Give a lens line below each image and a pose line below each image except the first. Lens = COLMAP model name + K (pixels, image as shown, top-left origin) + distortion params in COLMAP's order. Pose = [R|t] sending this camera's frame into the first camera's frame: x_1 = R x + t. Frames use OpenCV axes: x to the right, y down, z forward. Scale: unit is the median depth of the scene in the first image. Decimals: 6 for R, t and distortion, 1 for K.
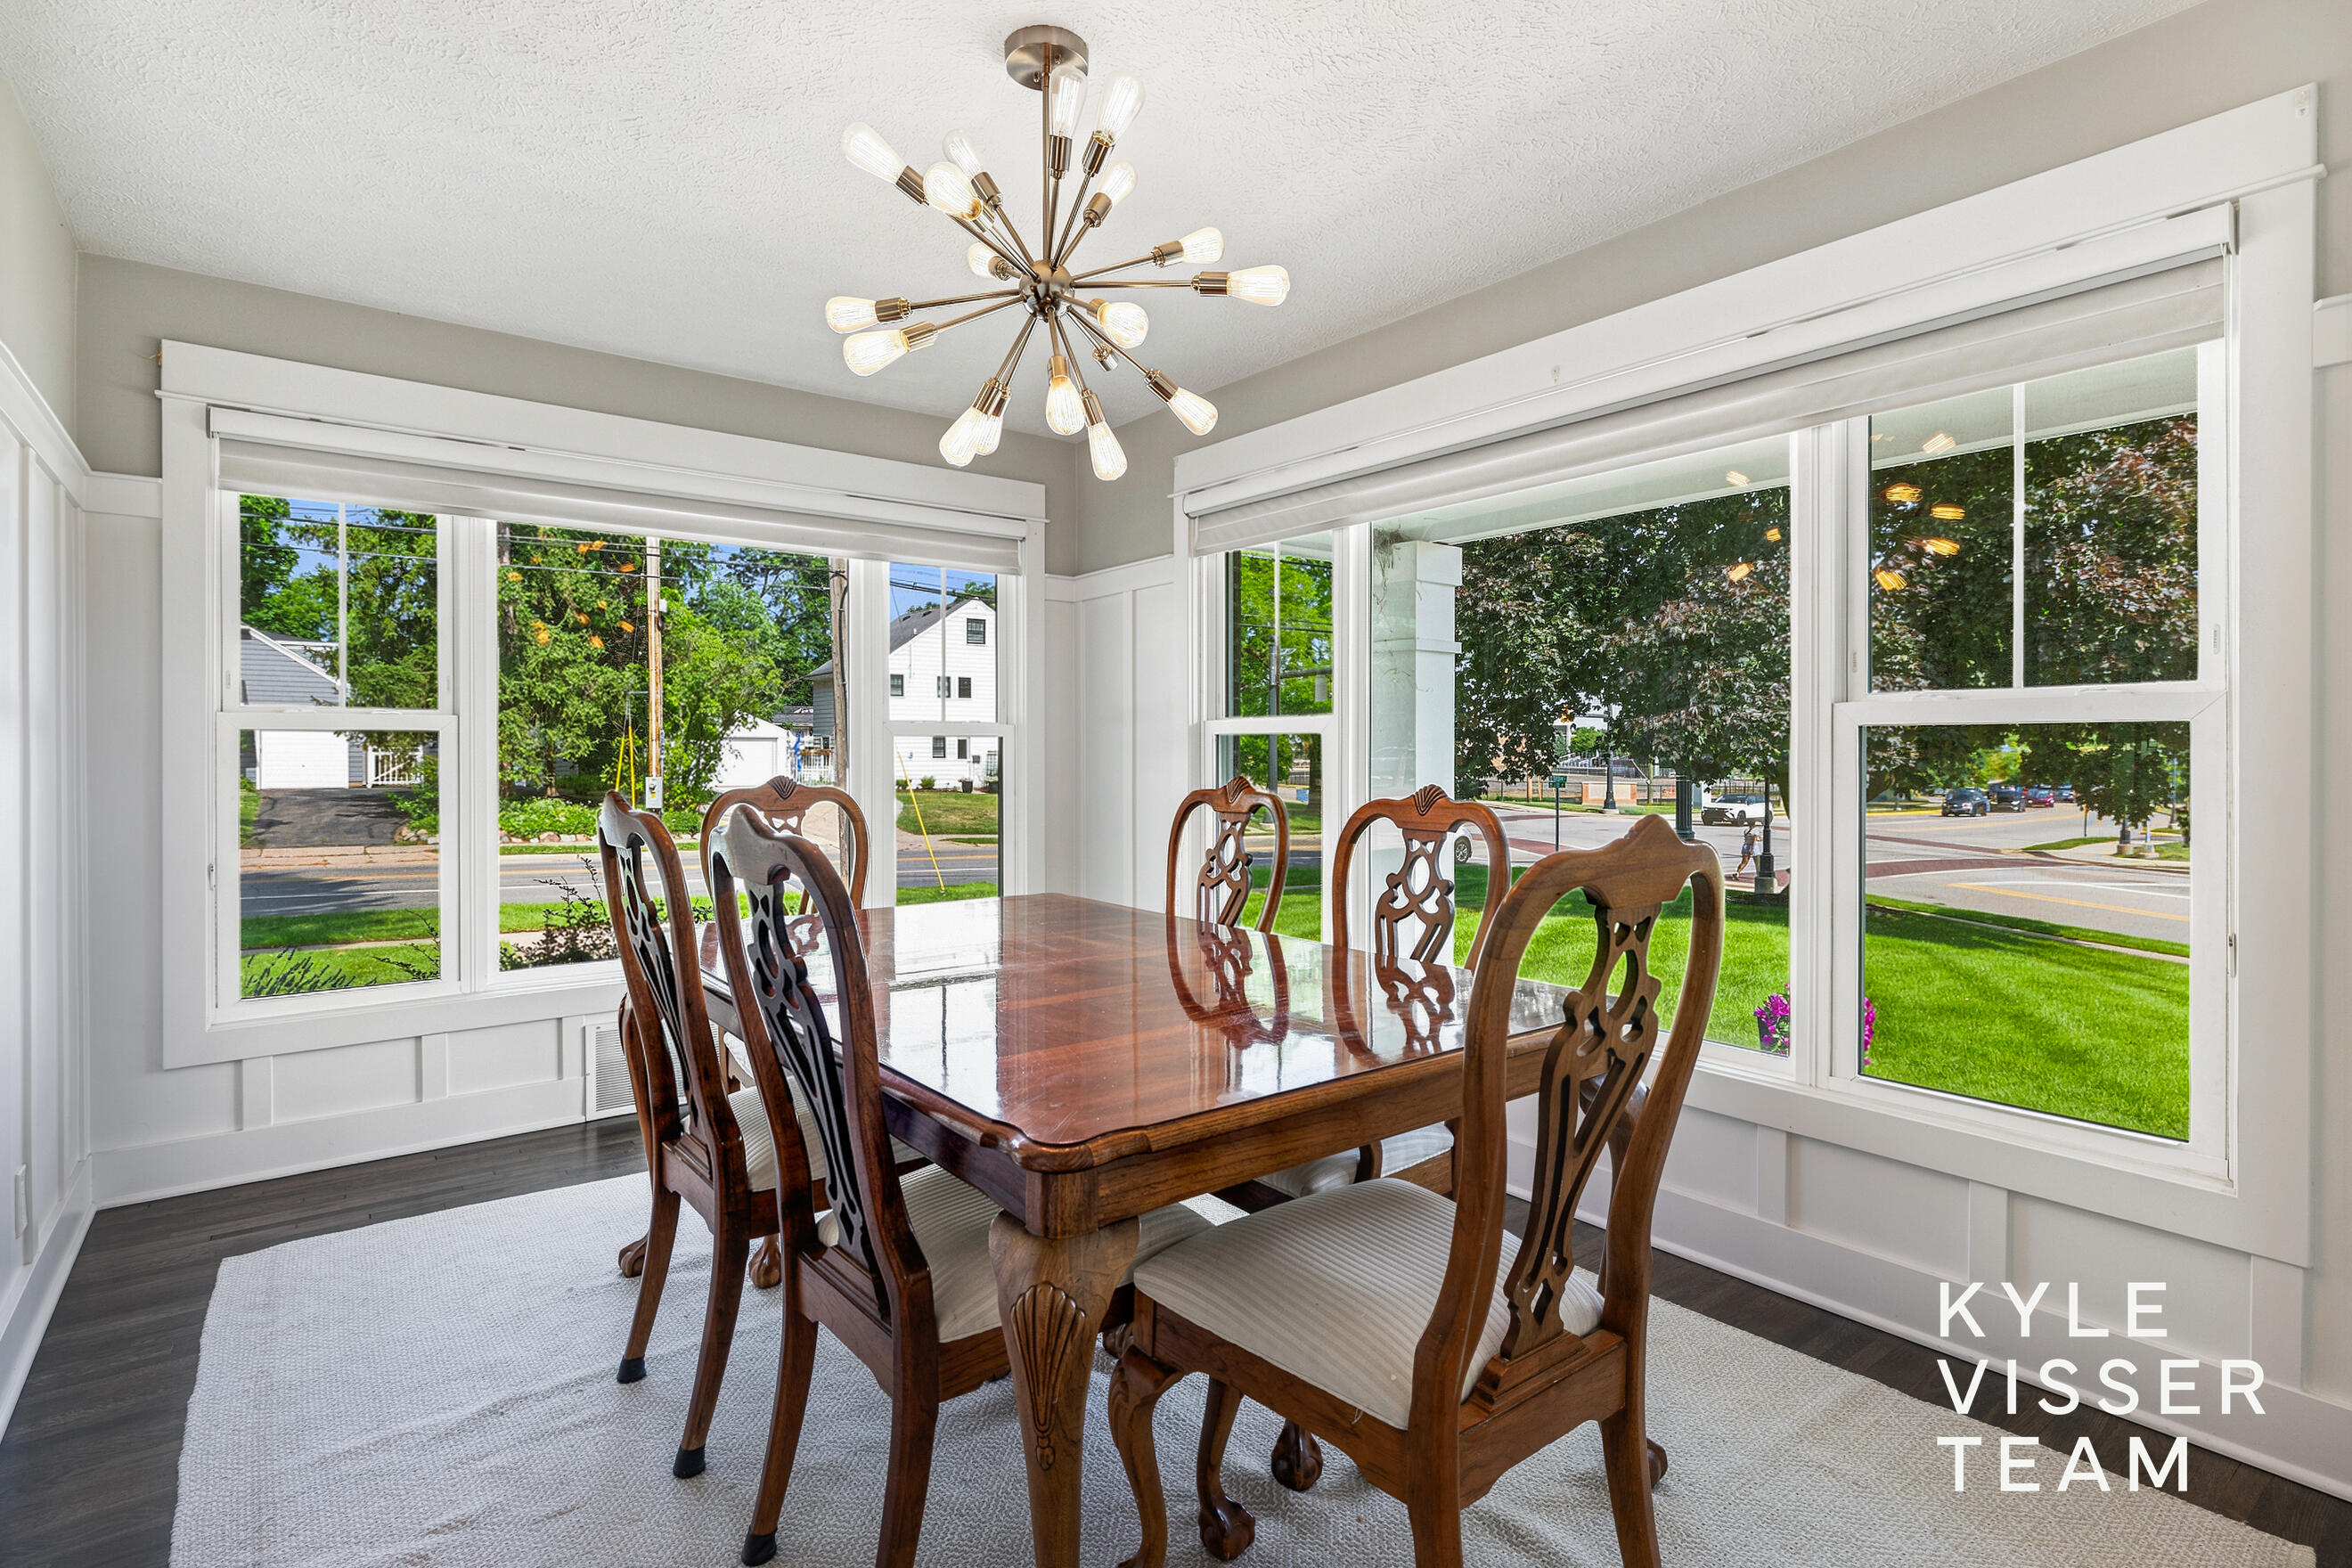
lens RADIAL K [[1147.8, 0, 1169.2], [0, 1147.8, 762.6], [0, 0, 1]] dist [-0.000467, 0.000044]
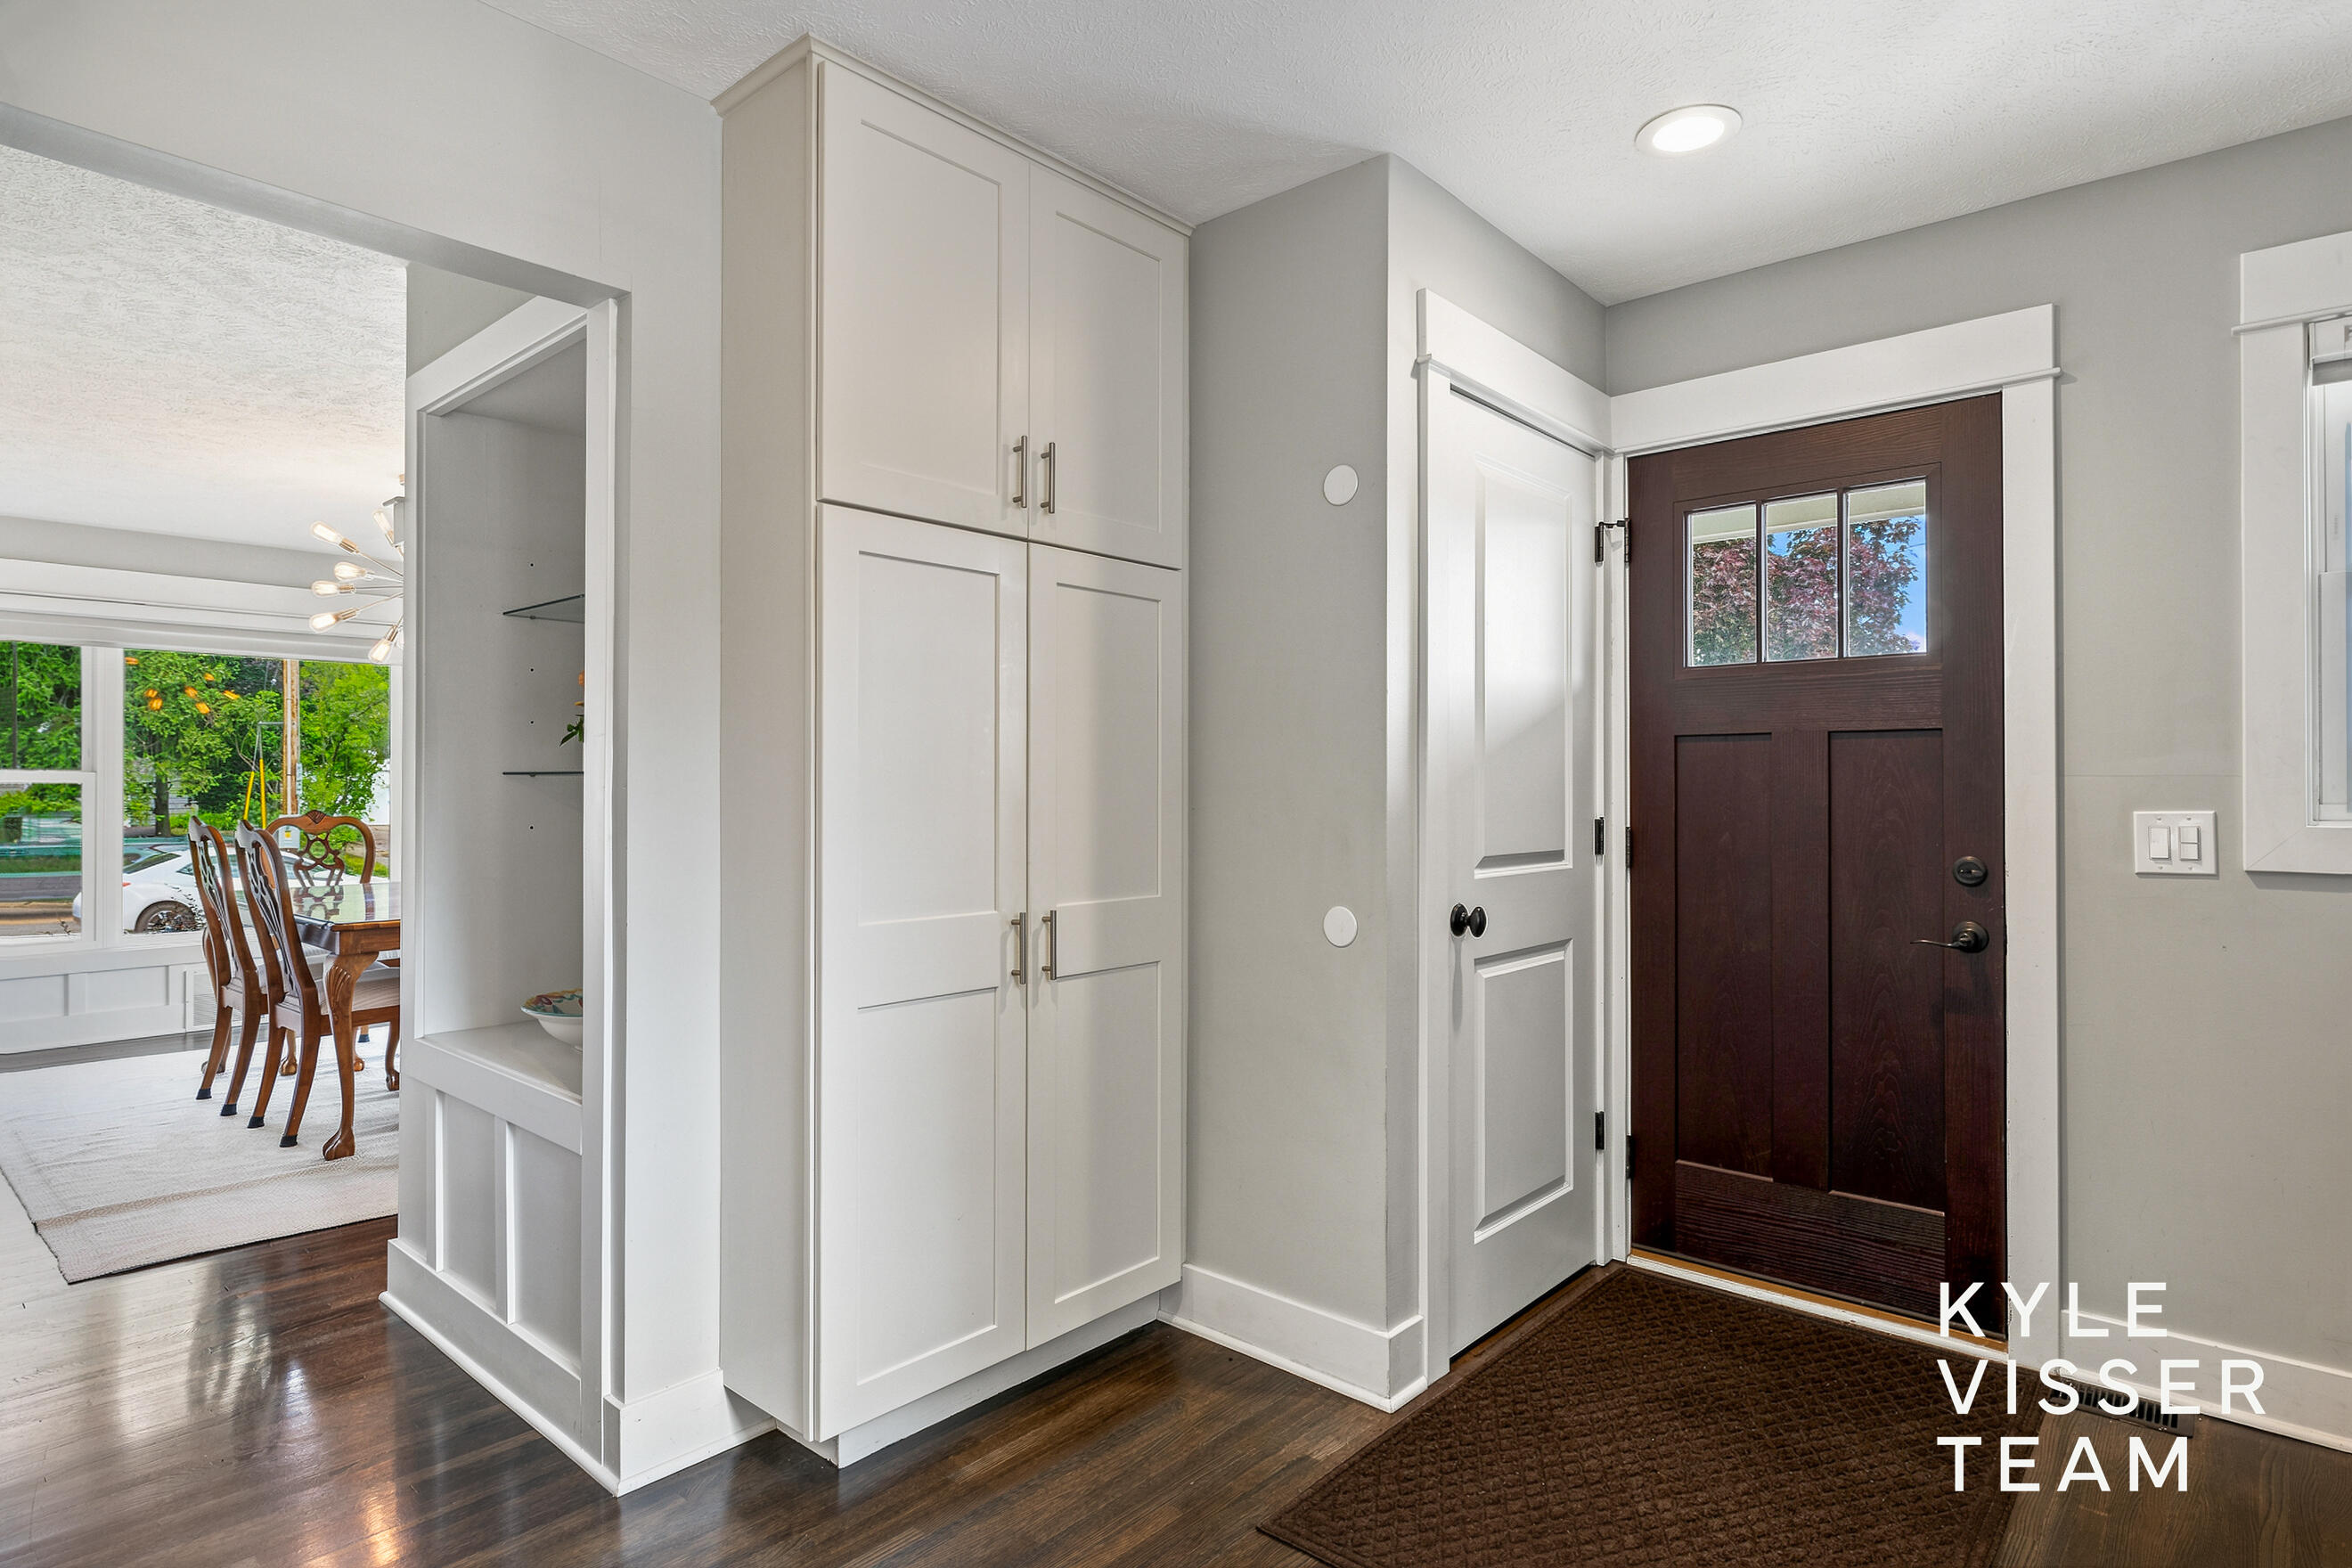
lens RADIAL K [[1255.7, 0, 1187.3], [0, 1255.7, 786.1], [0, 0, 1]] dist [0.005915, -0.000925]
pose [[0.982300, 0.001696, 0.187307, 0.502294], [0.000040, 0.999957, -0.009264, -0.005851], [-0.187315, 0.009108, 0.982258, -0.931171]]
